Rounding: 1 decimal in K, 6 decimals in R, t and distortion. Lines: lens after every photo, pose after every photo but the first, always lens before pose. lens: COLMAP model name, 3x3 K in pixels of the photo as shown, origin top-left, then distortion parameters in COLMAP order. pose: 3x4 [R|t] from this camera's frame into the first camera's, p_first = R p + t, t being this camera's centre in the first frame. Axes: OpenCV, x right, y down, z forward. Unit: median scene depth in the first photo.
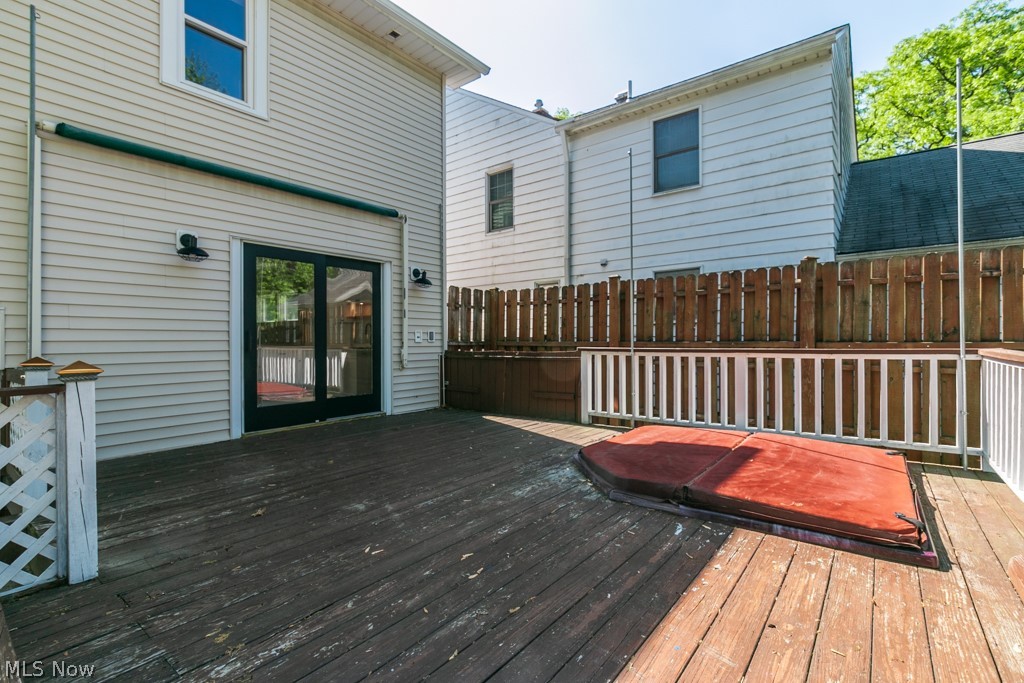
lens RADIAL K [[472.7, 0, 512.0], [0, 472.7, 341.5], [0, 0, 1]] dist [0.005060, 0.001354]
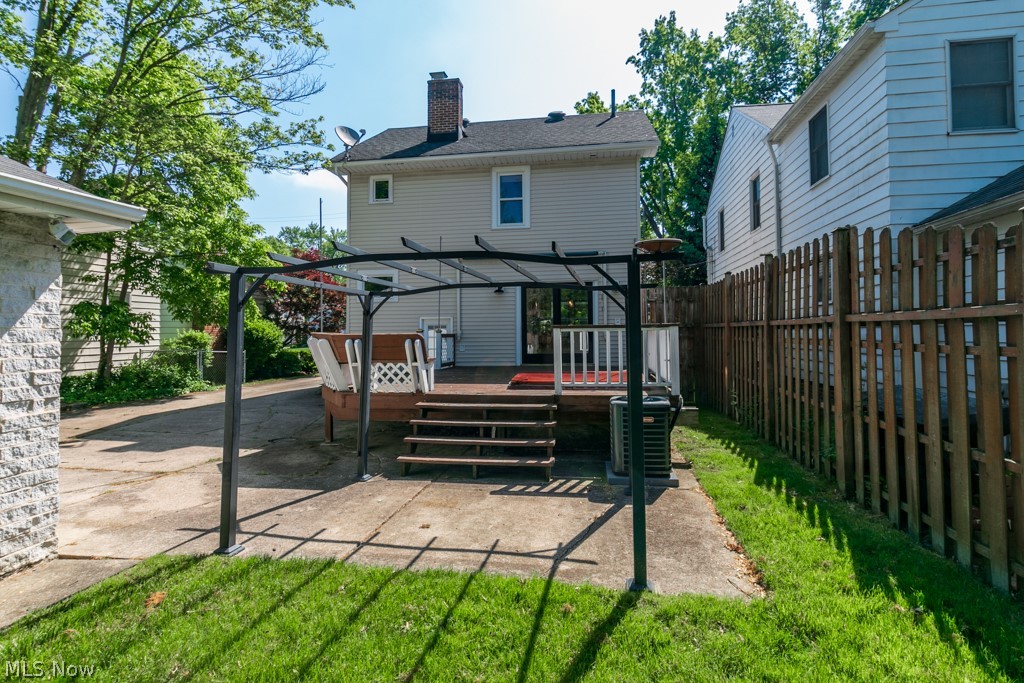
lens RADIAL K [[524.0, 0, 512.0], [0, 524.0, 341.5], [0, 0, 1]] dist [-0.001523, -0.000155]
pose [[0.493209, 0.011520, -0.869835, 2.531953], [0.001985, 0.999895, 0.014368, 0.065011], [0.869909, -0.008813, 0.493134, -0.496532]]
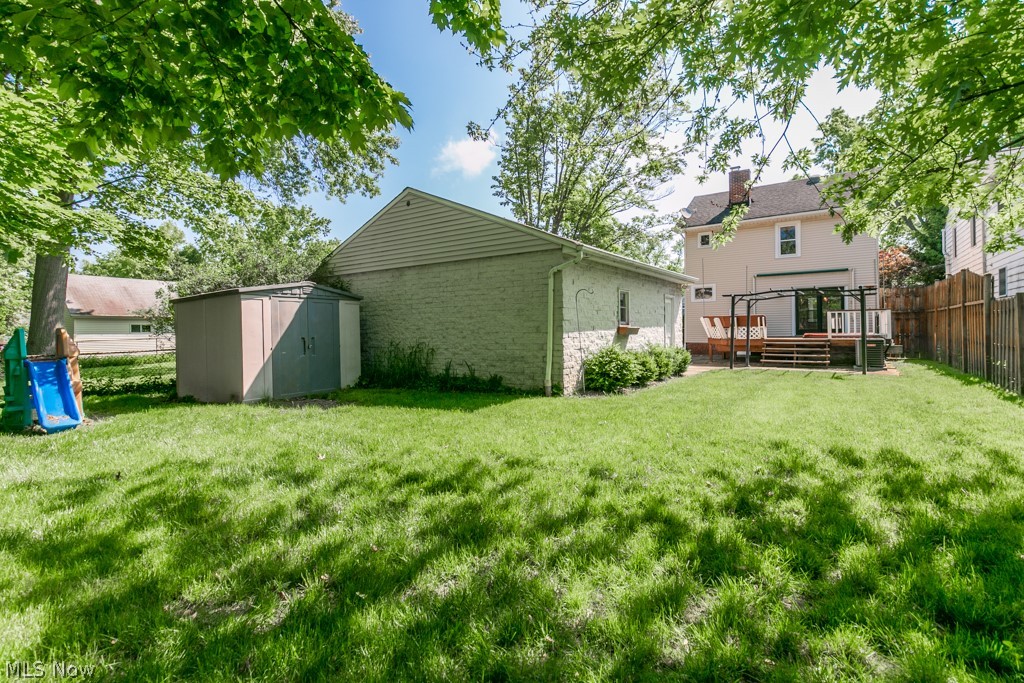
lens RADIAL K [[475.4, 0, 513.9], [0, 475.4, 319.6], [0, 0, 1]] dist [-0.000224, 0.000444]
pose [[0.057859, -0.015786, -0.998200, 5.060494], [0.010517, 0.999829, -0.015203, 0.144191], [0.998269, -0.009619, 0.058015, -2.491725]]
